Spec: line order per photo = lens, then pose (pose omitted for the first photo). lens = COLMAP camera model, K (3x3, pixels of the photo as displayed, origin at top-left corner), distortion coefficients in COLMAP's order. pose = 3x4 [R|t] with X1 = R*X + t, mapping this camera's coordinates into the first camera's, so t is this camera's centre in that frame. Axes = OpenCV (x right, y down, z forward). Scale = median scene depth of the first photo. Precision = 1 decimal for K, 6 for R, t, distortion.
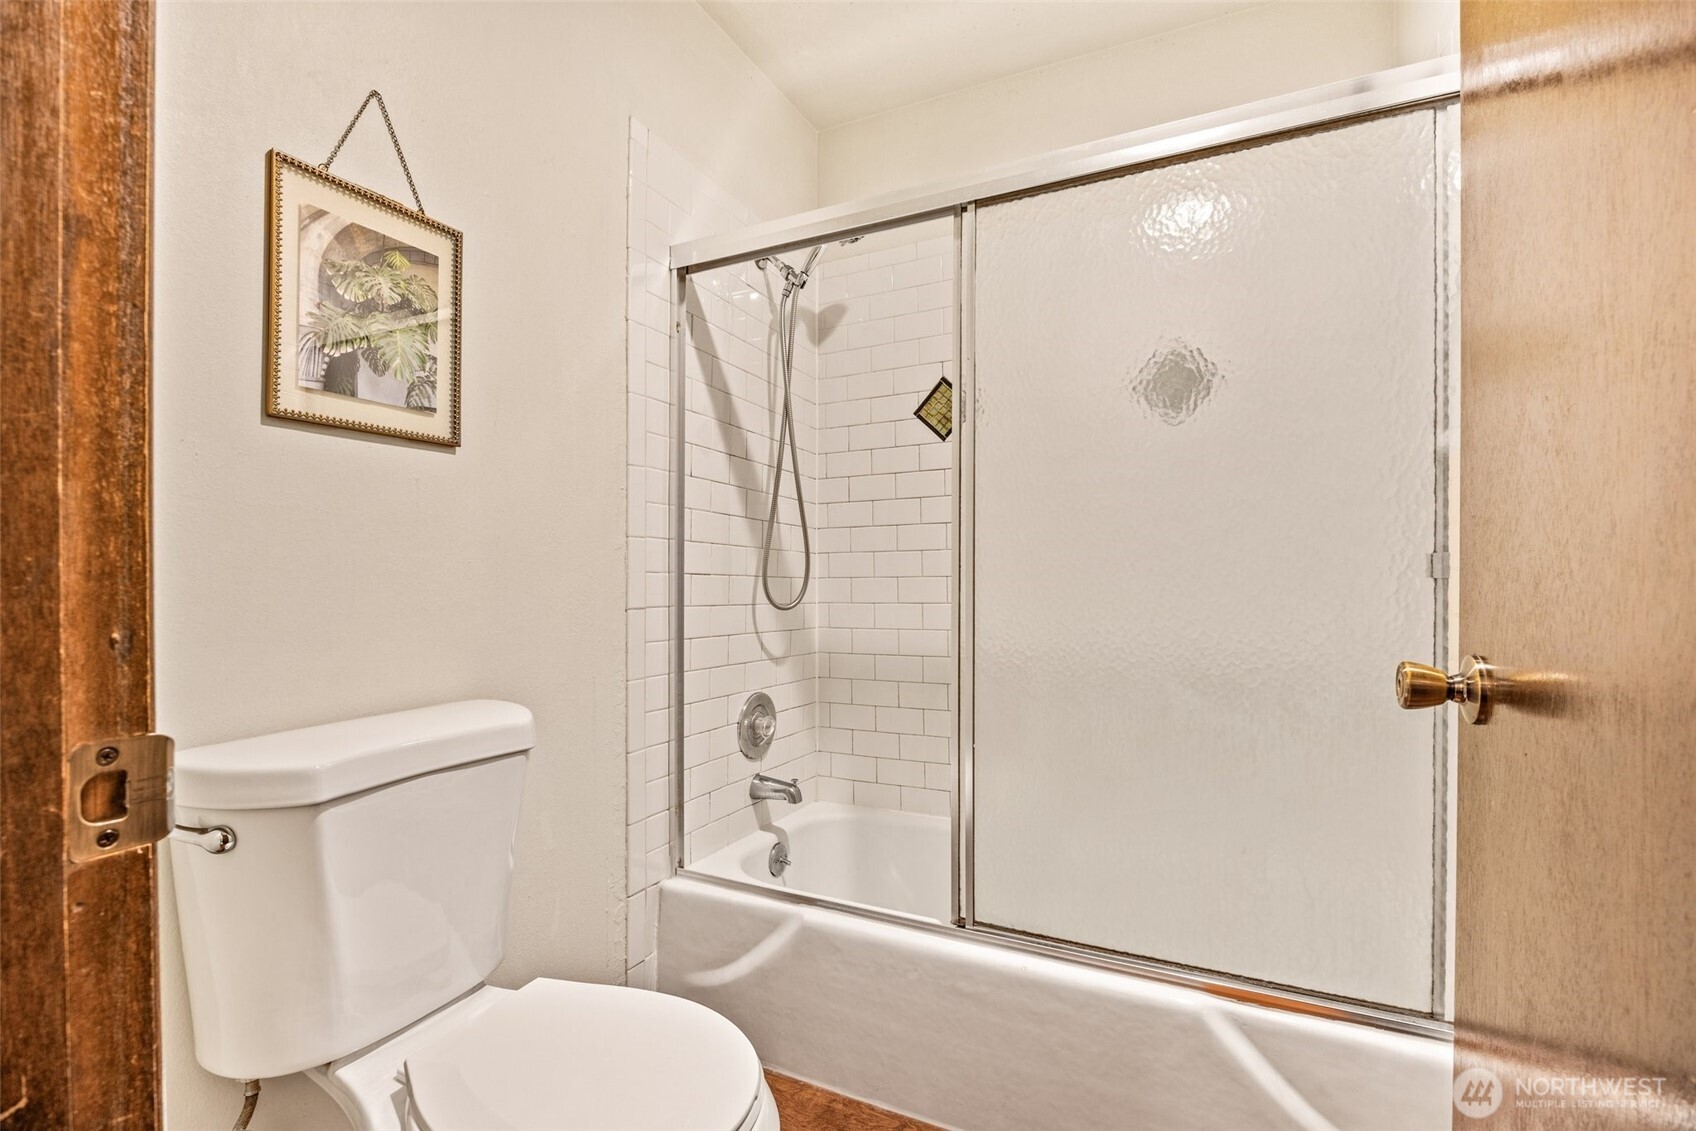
lens RADIAL K [[771.9, 0, 845.4], [0, 771.9, 569.4], [0, 0, 1]] dist [-0.000703, -0.000094]
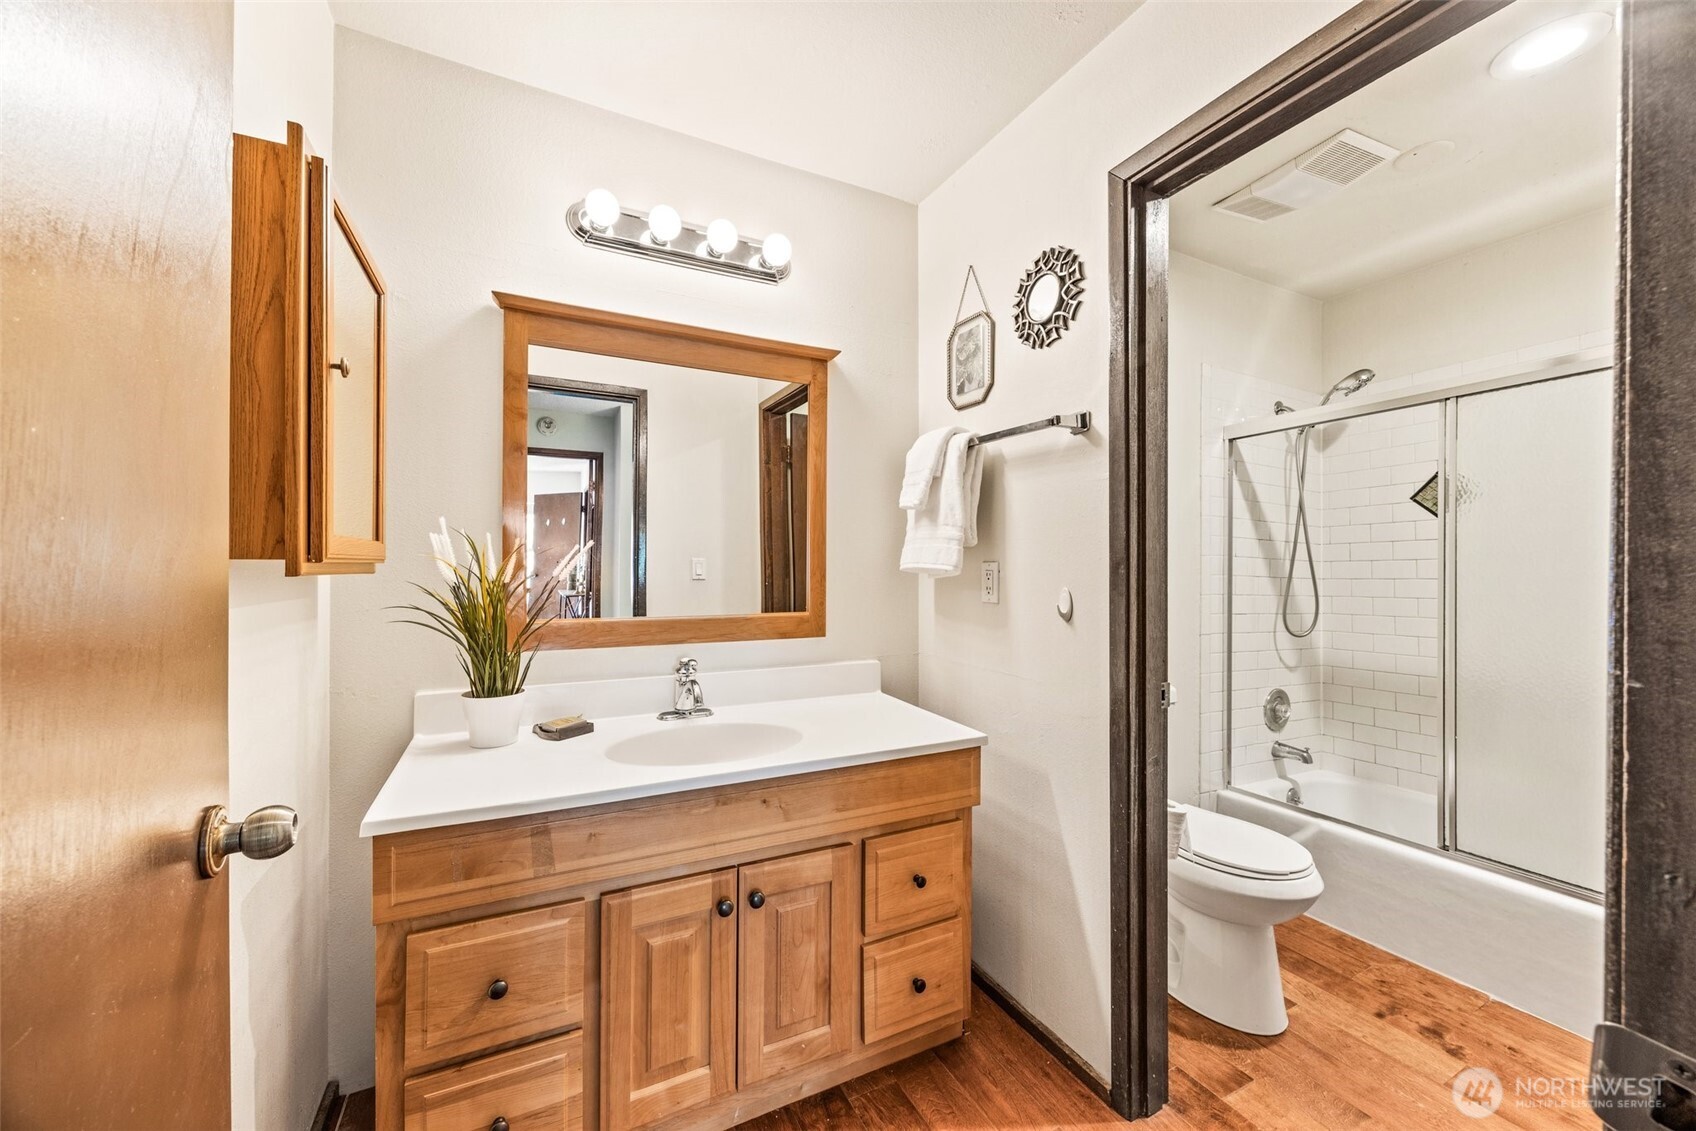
lens RADIAL K [[652.6, 0, 845.5], [0, 652.6, 573.4], [0, 0, 1]] dist [-0.003089, 0.000084]
pose [[0.802331, -0.000097, -0.596880, -0.028796], [0.002222, 0.999994, 0.002824, -0.078717], [0.596875, -0.003592, 0.802326, -0.576021]]
